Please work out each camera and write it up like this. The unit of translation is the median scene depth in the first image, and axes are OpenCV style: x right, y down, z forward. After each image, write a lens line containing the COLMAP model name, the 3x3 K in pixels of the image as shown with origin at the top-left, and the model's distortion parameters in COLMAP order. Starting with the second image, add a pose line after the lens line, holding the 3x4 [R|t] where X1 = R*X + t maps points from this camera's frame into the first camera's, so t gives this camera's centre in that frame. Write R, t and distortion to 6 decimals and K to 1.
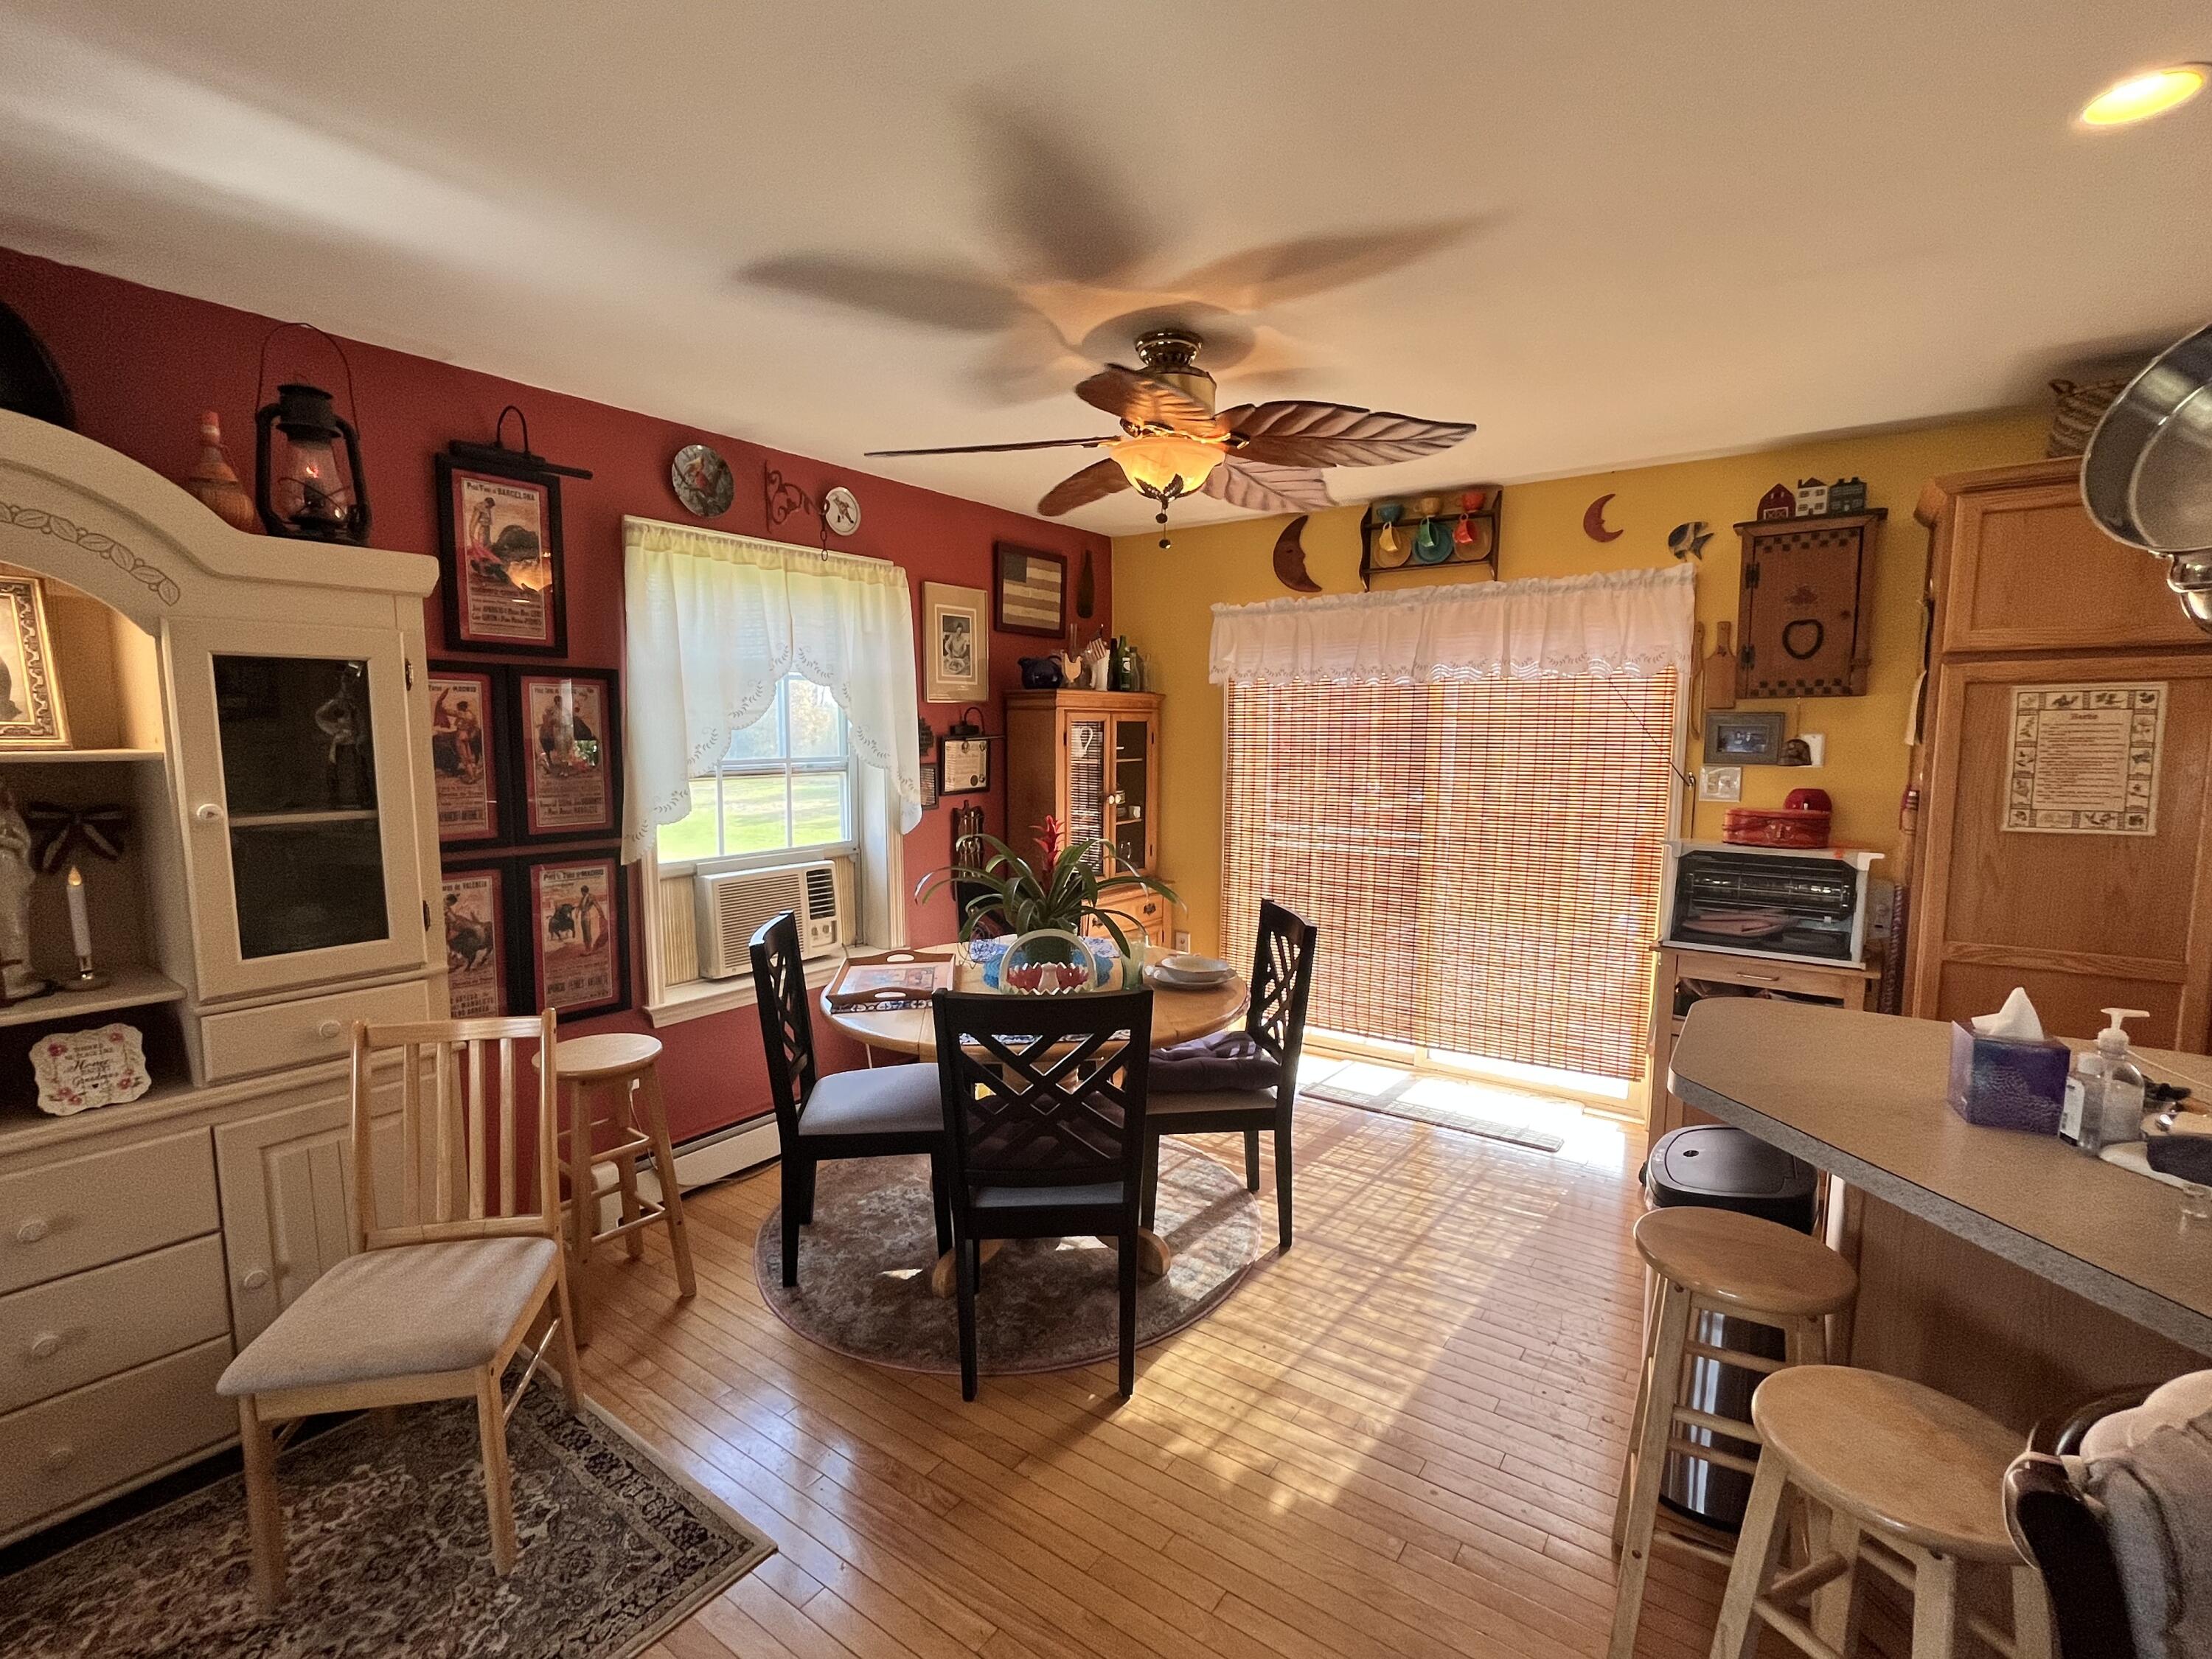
lens RADIAL K [[1026.8, 0, 1114.1], [0, 1026.8, 841.1], [0, 0, 1]] dist [-0.004384, 0.000004]
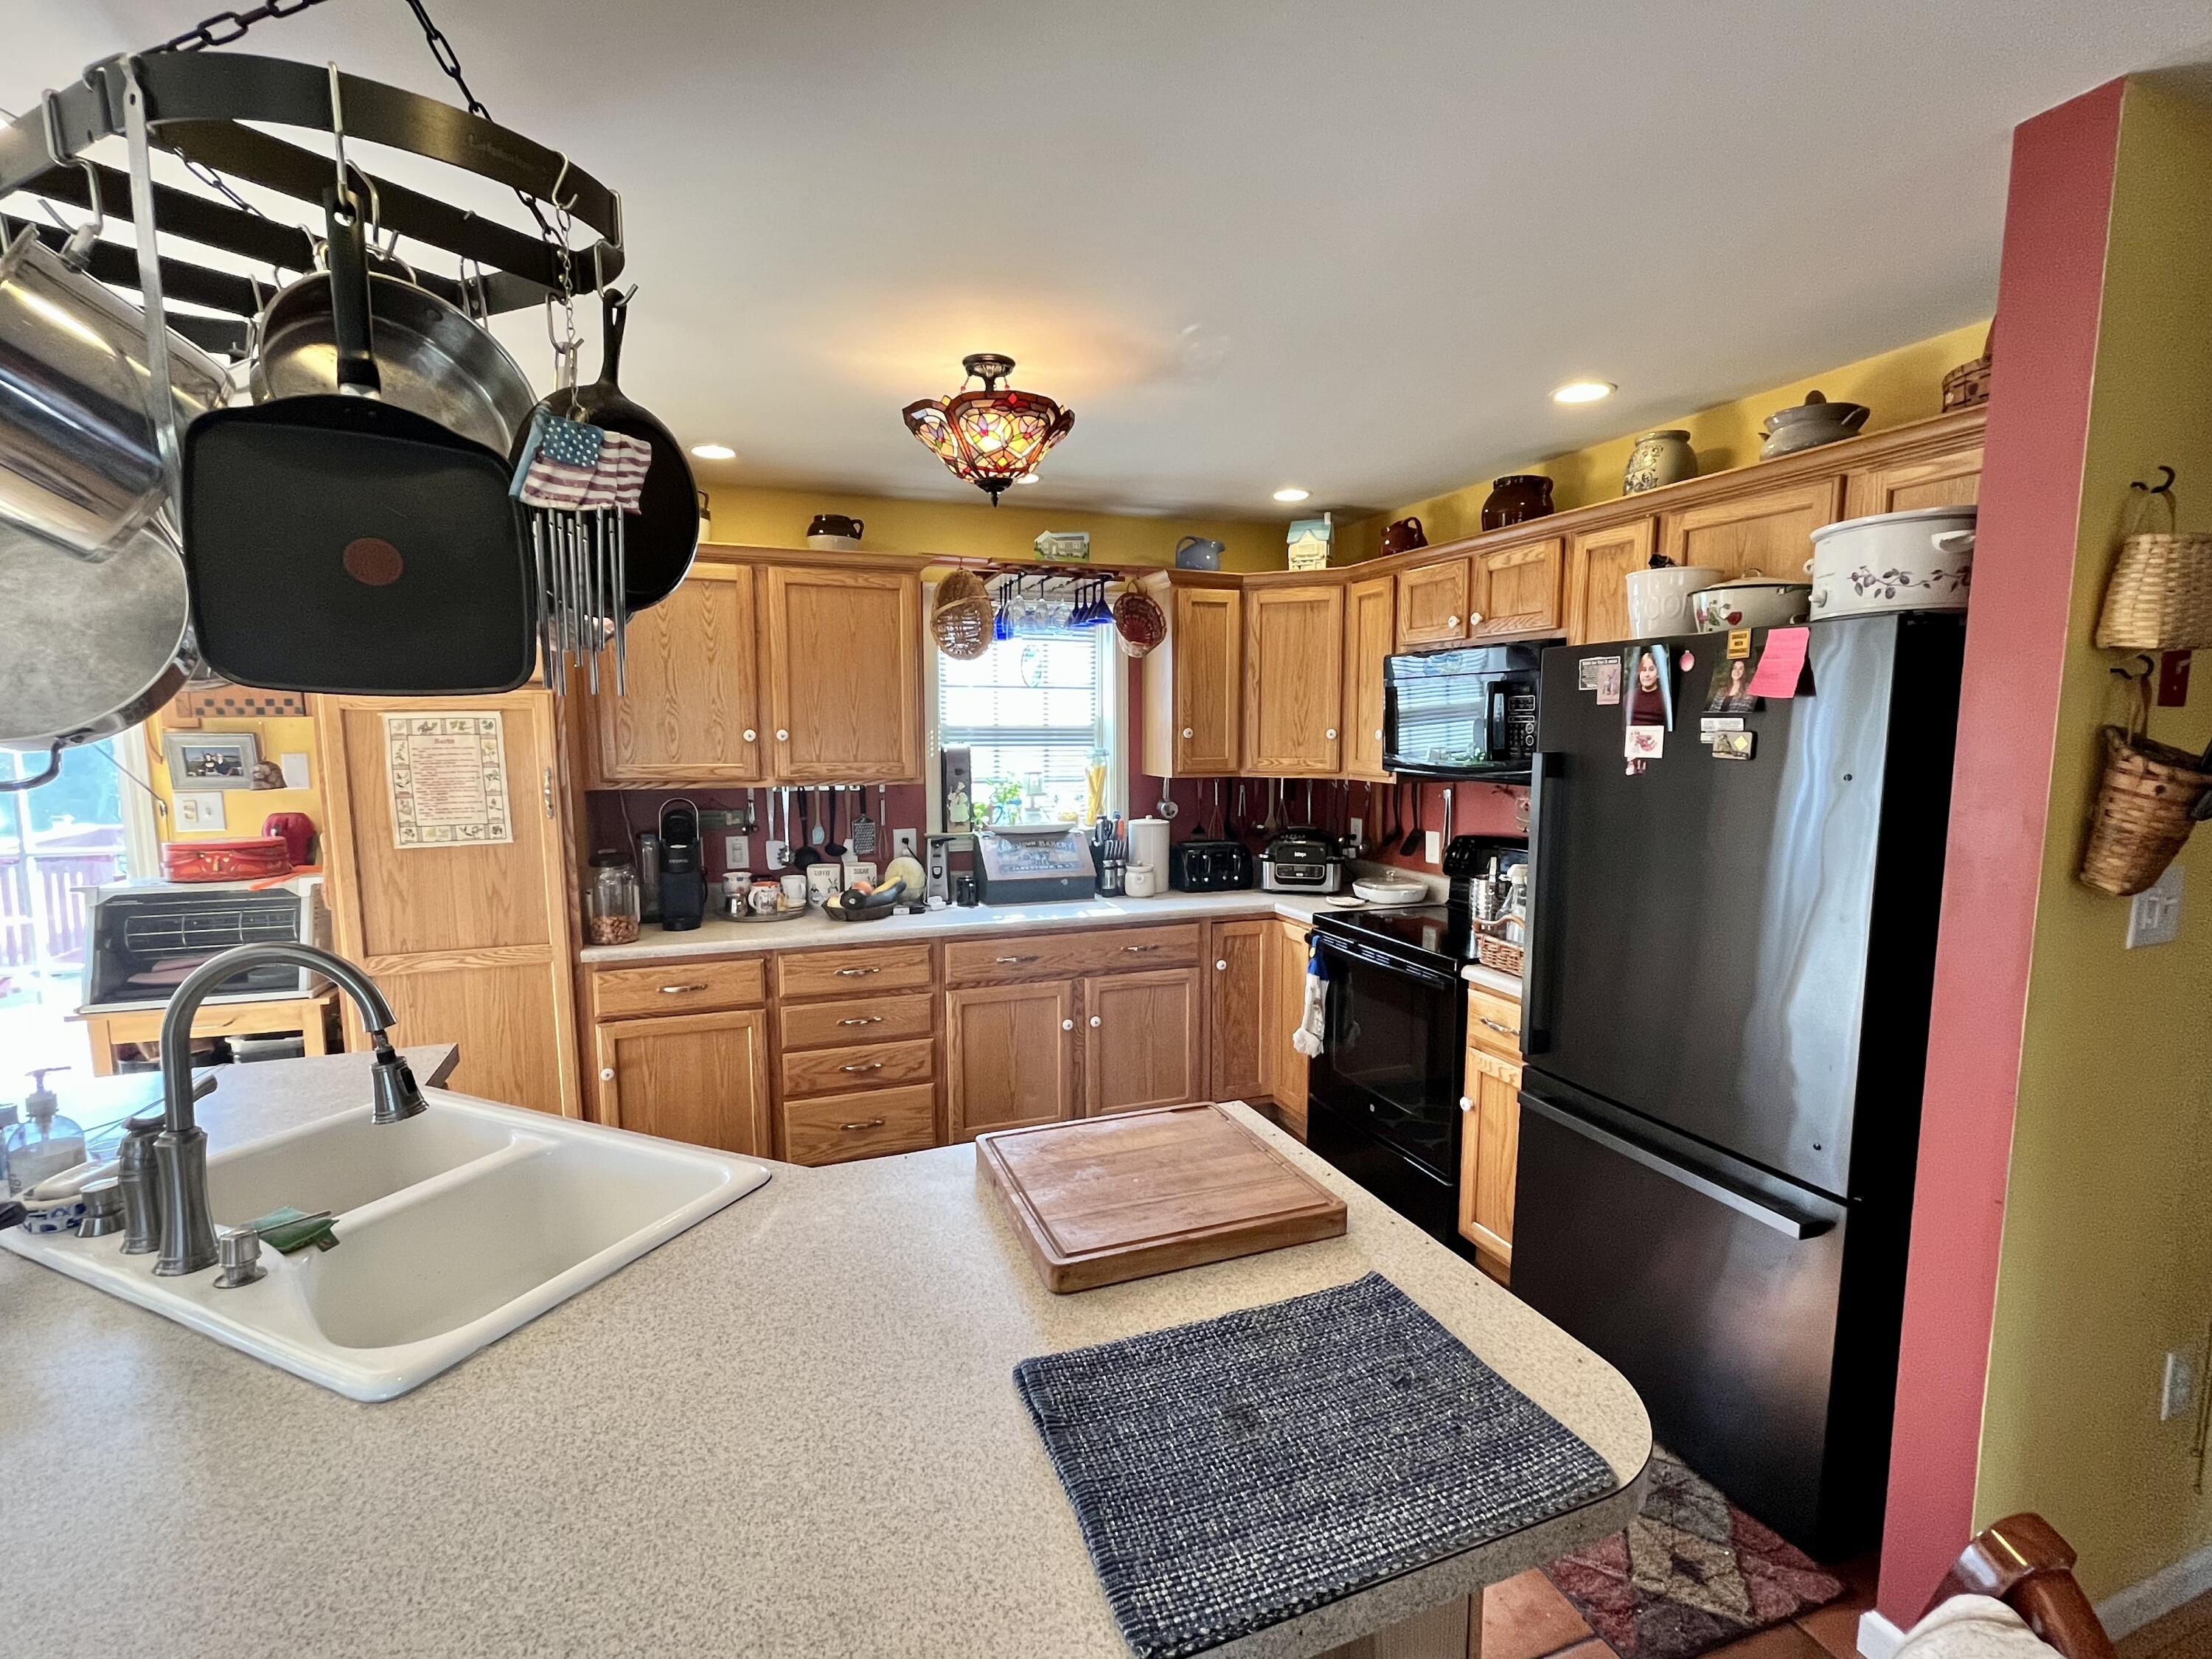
lens RADIAL K [[999.2, 0, 1097.0], [0, 999.2, 831.8], [0, 0, 1]] dist [-0.003053, -0.000764]
pose [[0.562790, -0.091804, 0.821486, 0.305214], [0.093860, 0.994483, 0.046835, -0.005160], [-0.821254, 0.050746, 0.568302, -0.136316]]
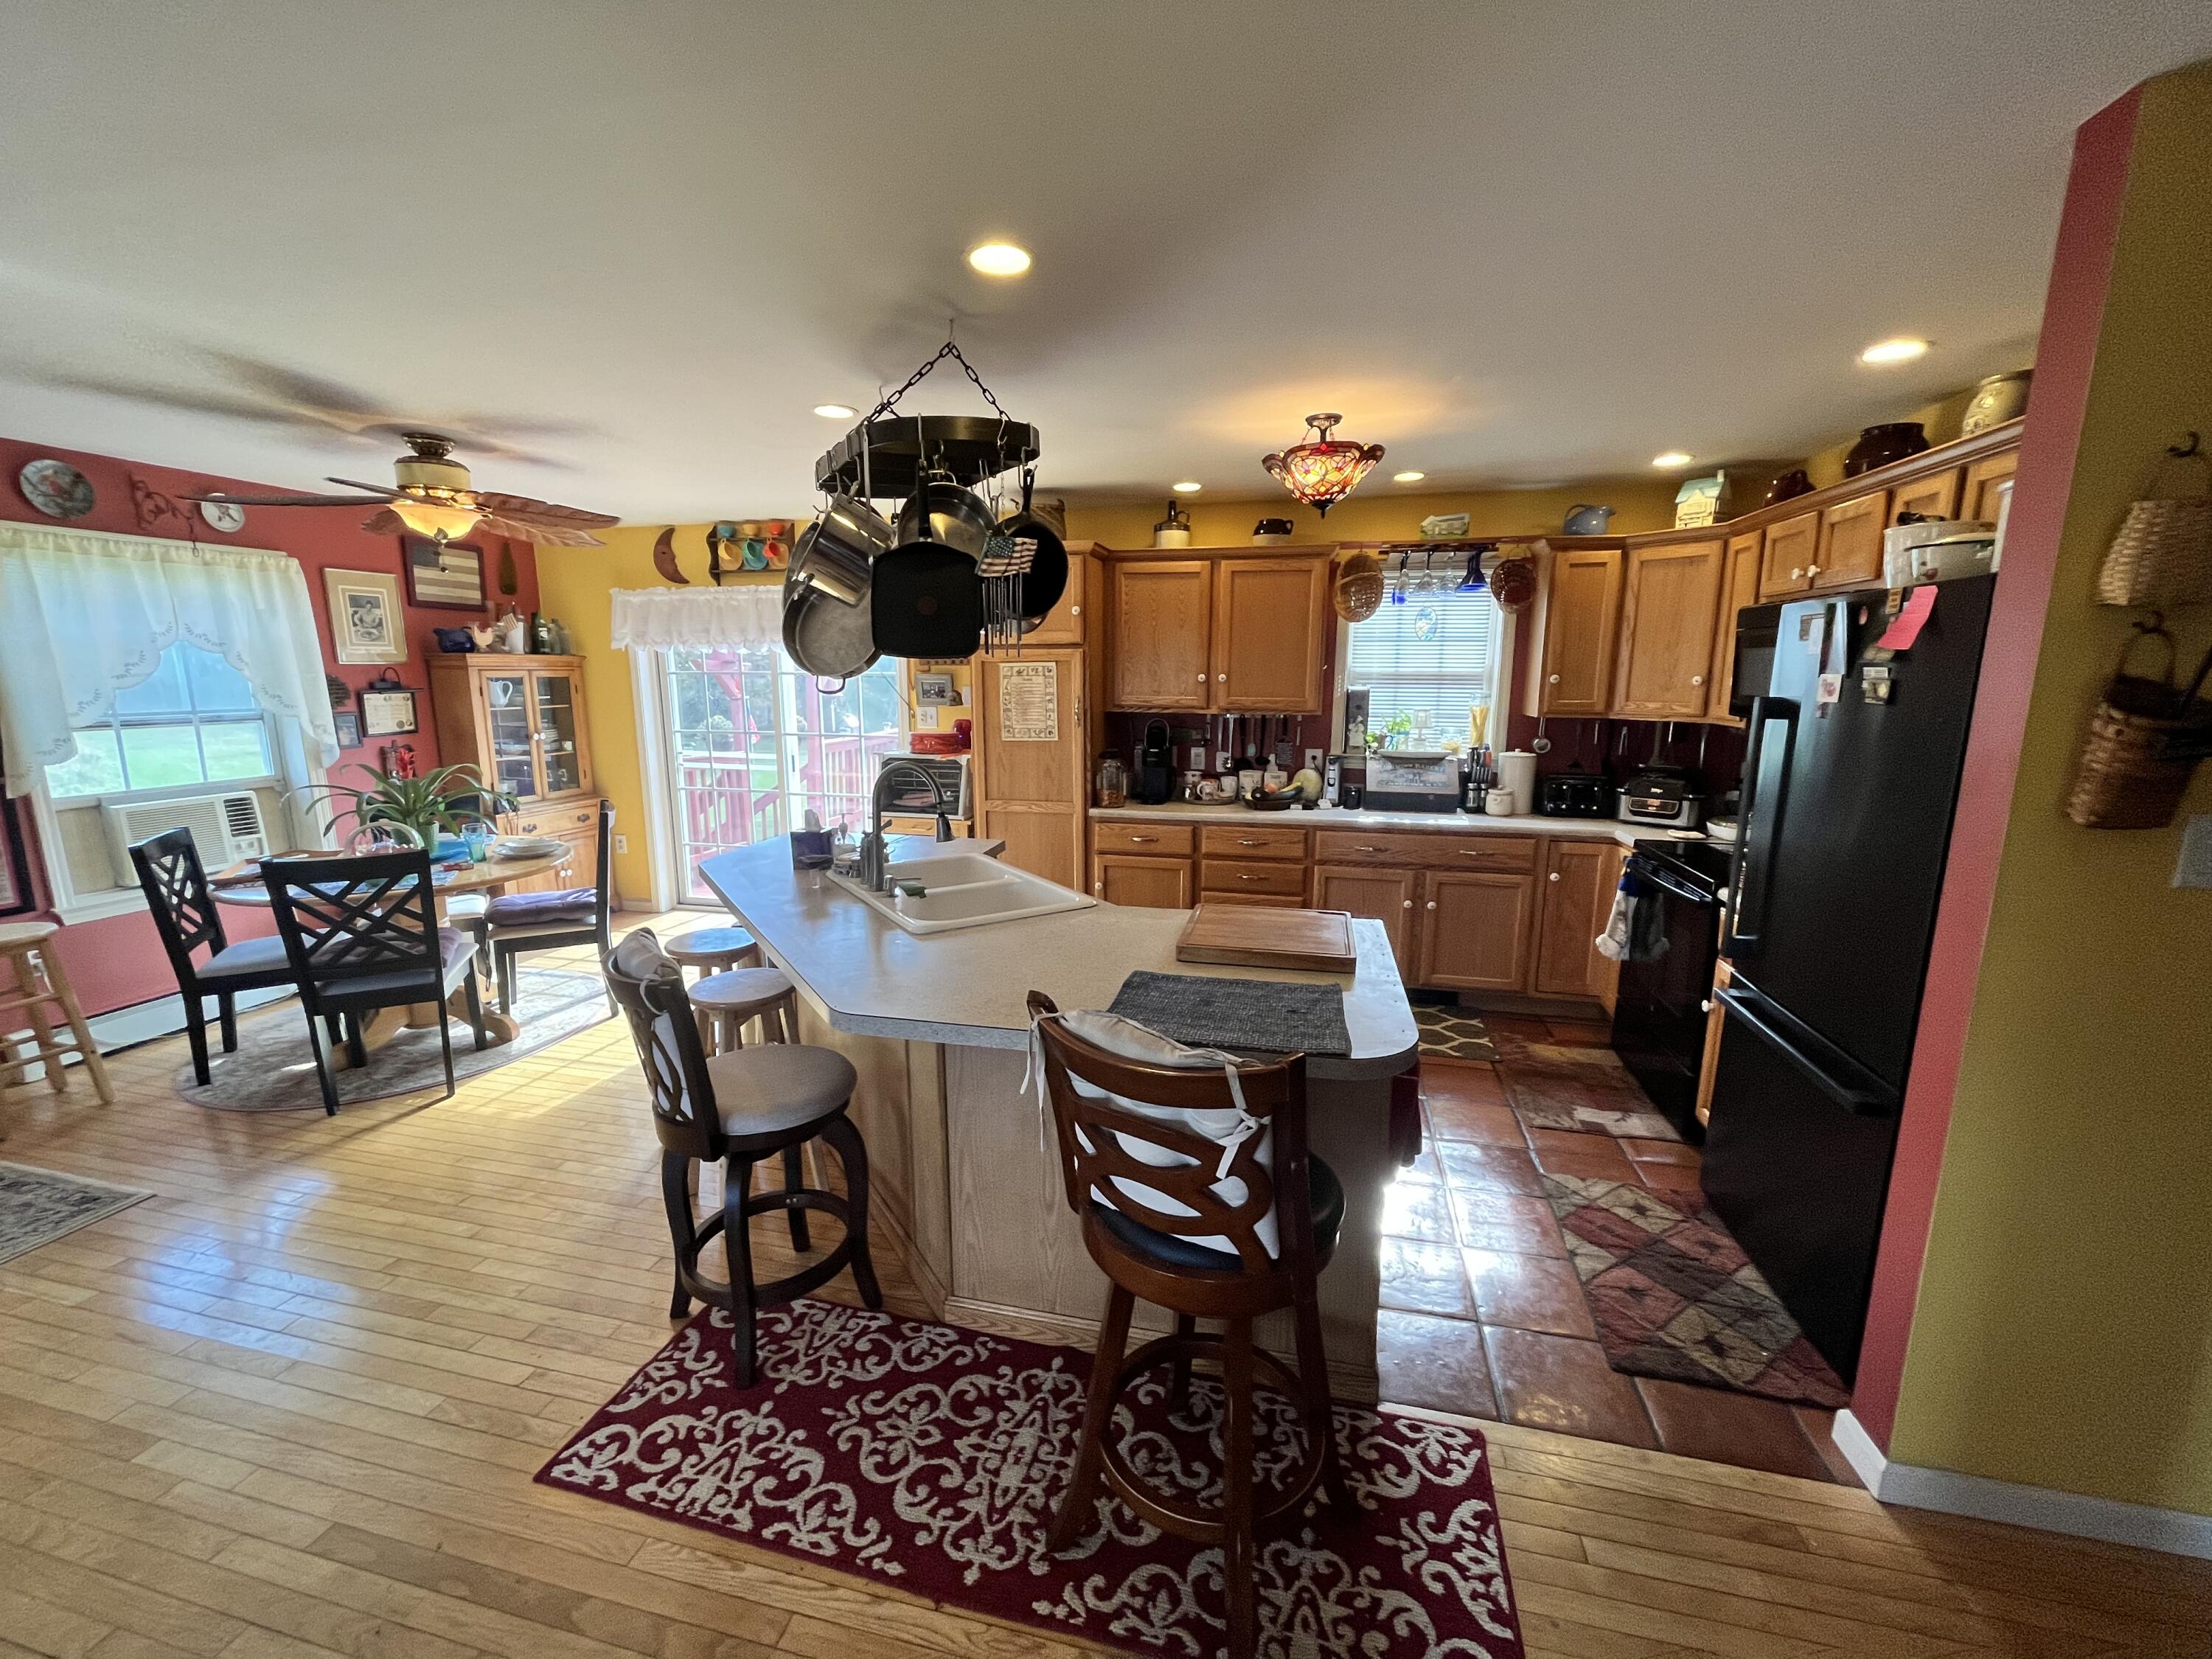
lens RADIAL K [[899.5, 0, 1096.6], [0, 899.5, 832.1], [0, 0, 1]] dist [0.007188, -0.001385]
pose [[0.929262, -0.065995, 0.363480, 0.296325], [0.040690, 0.996212, 0.076850, 0.027480], [-0.367175, -0.056624, 0.928427, -0.439385]]
